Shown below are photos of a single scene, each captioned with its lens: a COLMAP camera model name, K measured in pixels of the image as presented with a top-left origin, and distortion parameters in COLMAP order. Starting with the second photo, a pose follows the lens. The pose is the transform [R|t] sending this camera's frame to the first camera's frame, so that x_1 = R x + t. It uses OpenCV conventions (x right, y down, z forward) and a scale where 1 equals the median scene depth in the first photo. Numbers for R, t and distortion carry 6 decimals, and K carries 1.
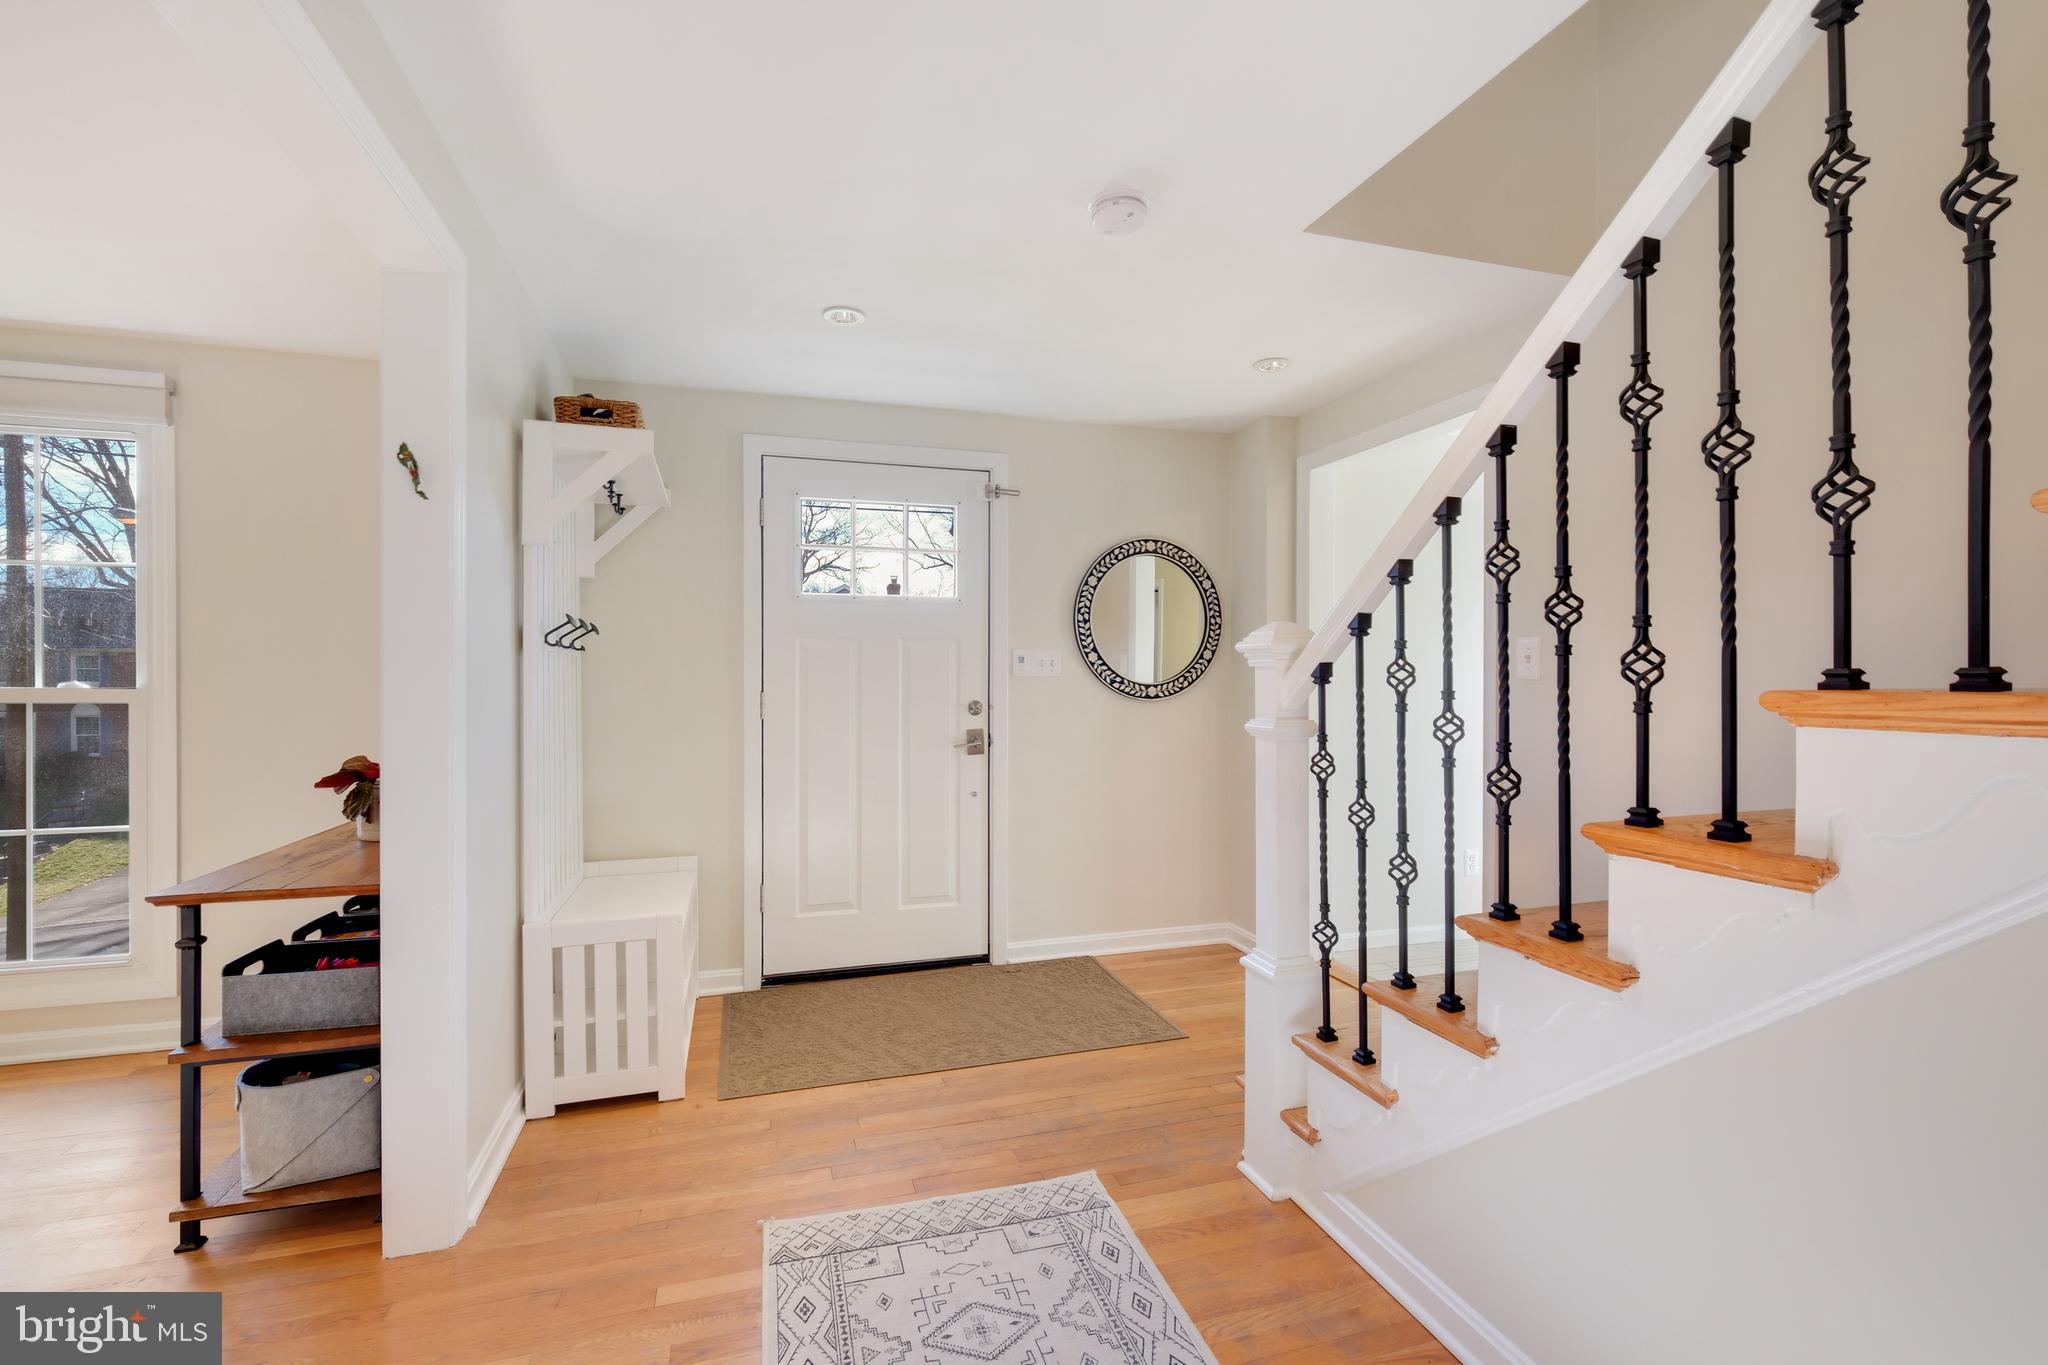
lens RADIAL K [[890.3, 0, 1023.6], [0, 890.3, 680.0], [0, 0, 1]] dist [0.001013, -0.000385]
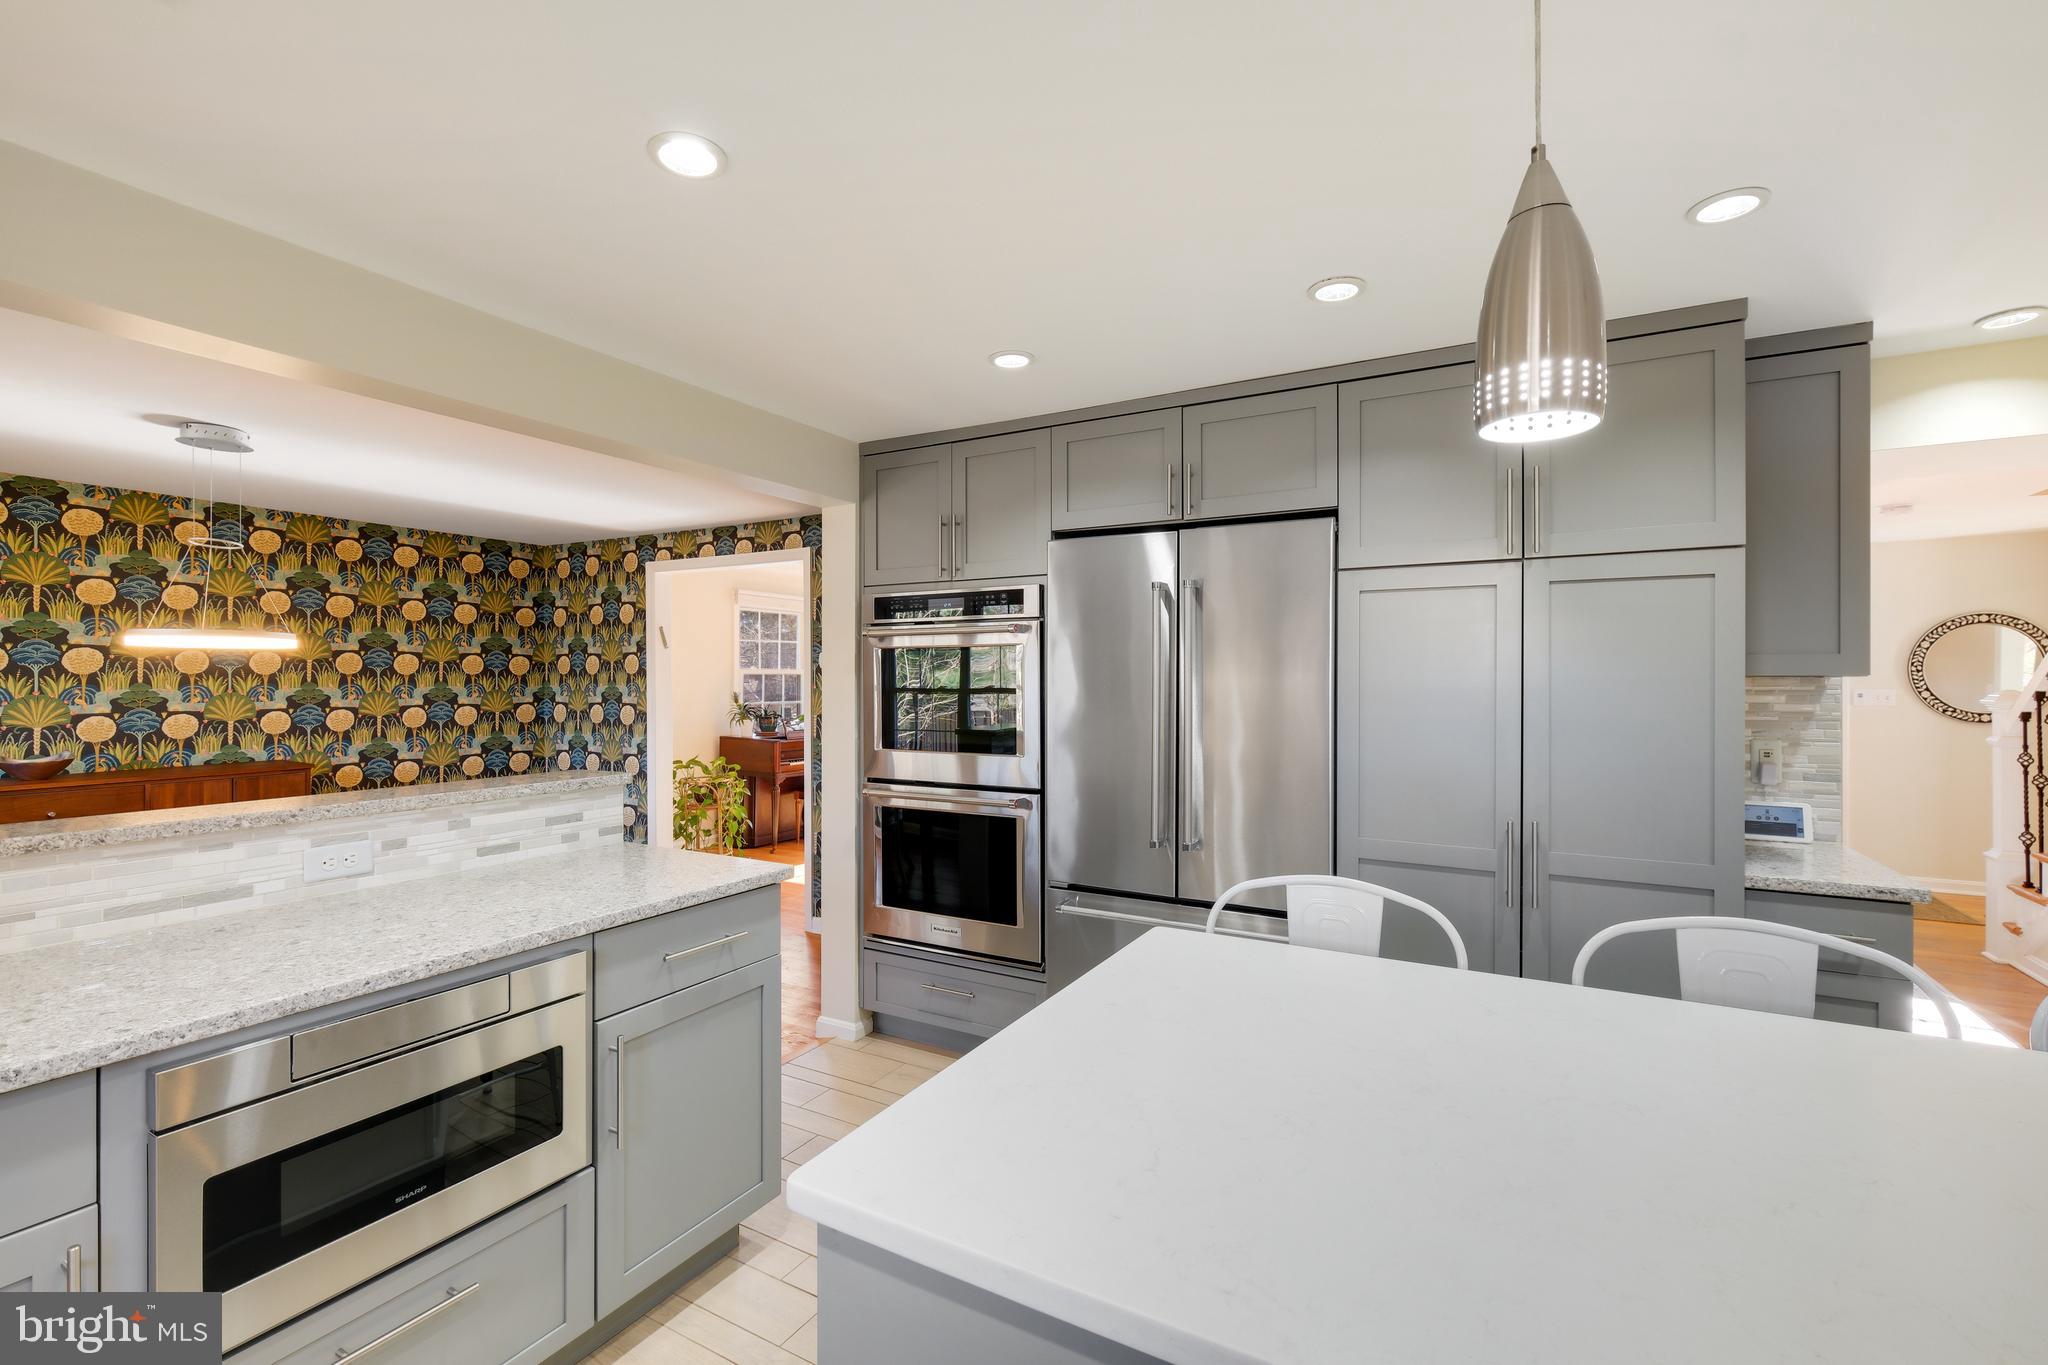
lens RADIAL K [[890.3, 0, 1039.1], [0, 890.3, 682.1], [0, 0, 1]] dist [0.001013, -0.000385]
pose [[0.696557, 0.004598, -0.717486, 0.118983], [-0.002543, 0.999989, 0.003940, -0.050371], [0.717497, -0.000920, 0.696561, -1.199541]]
